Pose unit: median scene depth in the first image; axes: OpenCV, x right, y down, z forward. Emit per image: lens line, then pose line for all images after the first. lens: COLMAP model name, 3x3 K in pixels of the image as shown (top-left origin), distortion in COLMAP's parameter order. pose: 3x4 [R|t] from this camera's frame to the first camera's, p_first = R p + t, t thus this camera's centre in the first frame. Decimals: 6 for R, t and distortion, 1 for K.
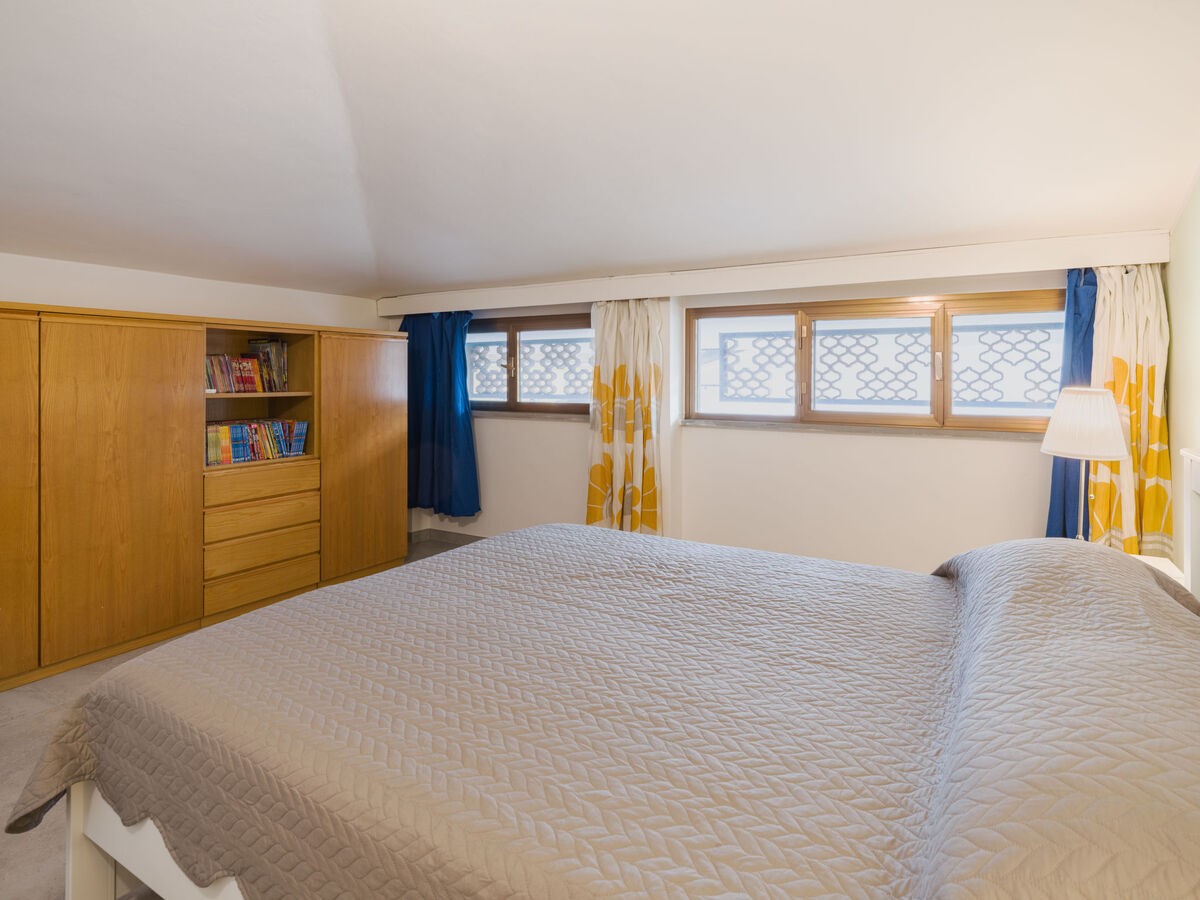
lens RADIAL K [[660.3, 0, 600.0], [0, 660.3, 456.0], [0, 0, 1]] dist [-0.004917, -0.000884]
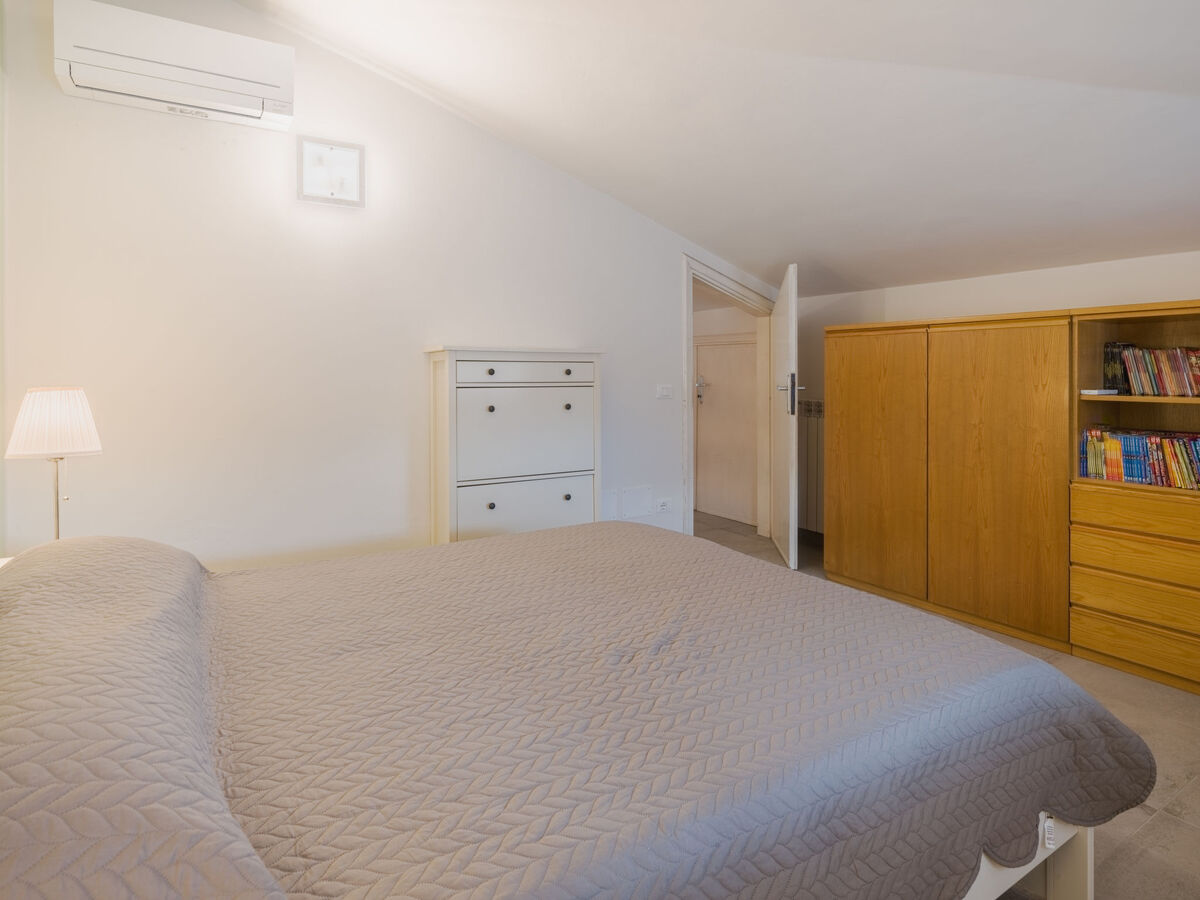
lens RADIAL K [[660.3, 0, 600.0], [0, 660.3, 456.0], [0, 0, 1]] dist [-0.004917, -0.000884]
pose [[-0.464140, 0.116480, -0.878070, 0.500316], [-0.096088, 0.978844, 0.180640, -0.116012], [0.880535, 0.168215, -0.443128, 0.869751]]
